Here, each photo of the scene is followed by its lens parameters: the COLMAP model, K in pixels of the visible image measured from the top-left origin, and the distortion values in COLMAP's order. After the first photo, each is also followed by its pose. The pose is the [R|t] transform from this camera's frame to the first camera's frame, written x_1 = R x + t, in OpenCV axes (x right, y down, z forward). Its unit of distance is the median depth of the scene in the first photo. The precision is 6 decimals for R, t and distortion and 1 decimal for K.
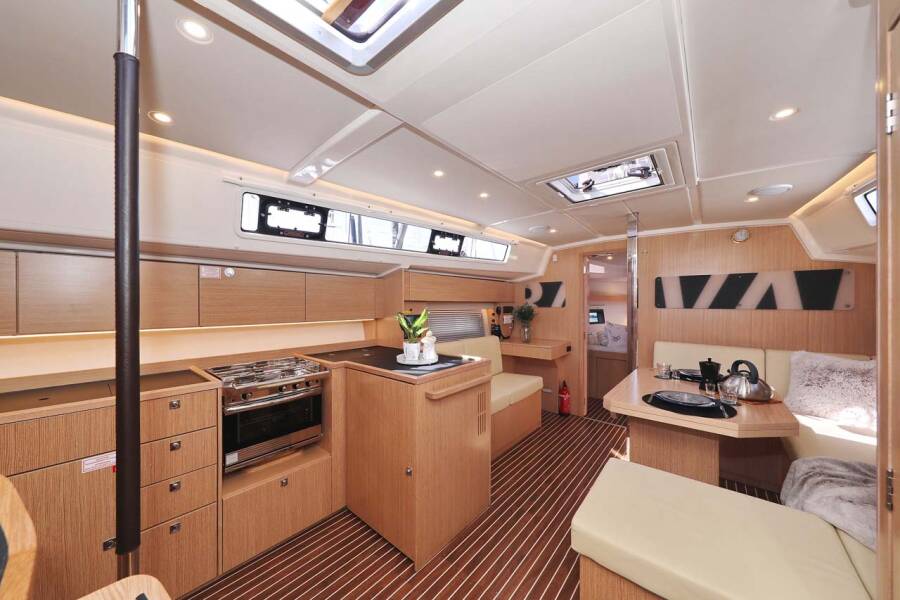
lens RADIAL K [[351.9, 0, 450.0], [0, 351.9, 300.0], [0, 0, 1]] dist [0.000080, -0.000202]
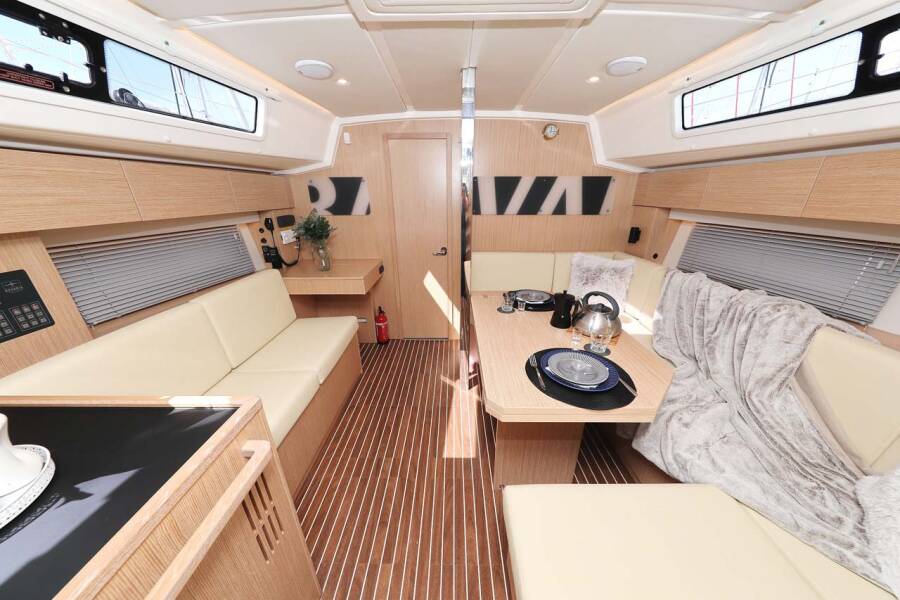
lens RADIAL K [[287.5, 0, 462.8], [0, 287.5, 313.8], [0, 0, 1]] dist [-0.009980, -0.000004]
pose [[0.783263, -0.236012, 0.575150, 0.089826], [-0.011781, 0.919338, 0.393293, -0.032816], [-0.621579, -0.314828, 0.717303, 0.423063]]
